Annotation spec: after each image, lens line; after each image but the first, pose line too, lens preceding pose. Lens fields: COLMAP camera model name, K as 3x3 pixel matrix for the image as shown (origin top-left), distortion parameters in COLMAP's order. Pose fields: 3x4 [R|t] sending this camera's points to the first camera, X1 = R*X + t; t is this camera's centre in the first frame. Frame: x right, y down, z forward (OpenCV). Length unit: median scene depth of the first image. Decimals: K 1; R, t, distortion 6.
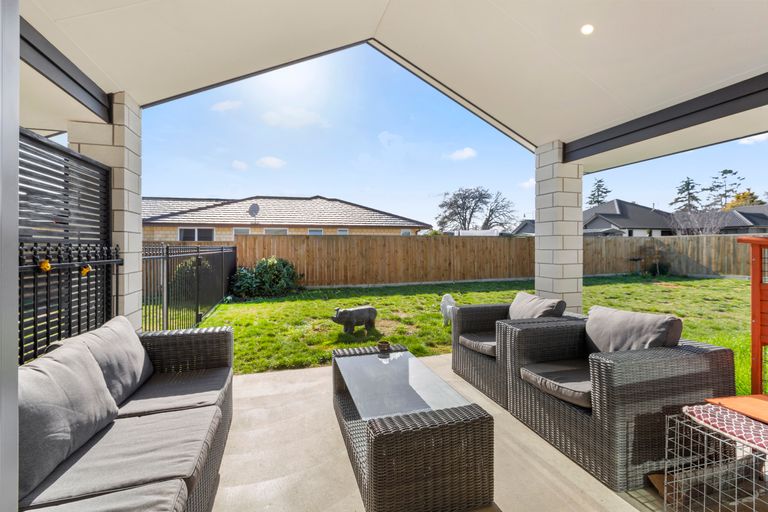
lens RADIAL K [[347.5, 0, 384.2], [0, 347.5, 247.7], [0, 0, 1]] dist [0.005595, 0.000973]
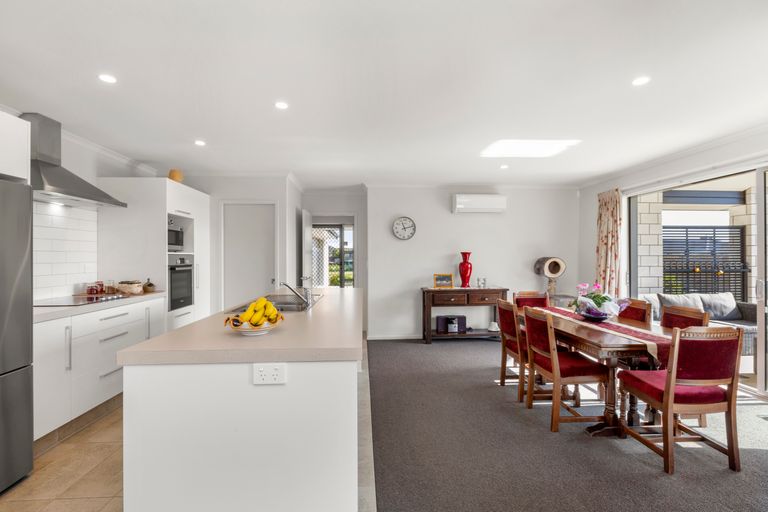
lens RADIAL K [[375.5, 0, 384.8], [0, 375.5, 256.2], [0, 0, 1]] dist [-0.002463, -0.000524]
pose [[-0.218123, -0.004177, -0.975912, 1.887825], [0.000797, 0.999990, -0.004458, -0.036533], [0.975921, -0.001750, -0.218117, -0.625886]]
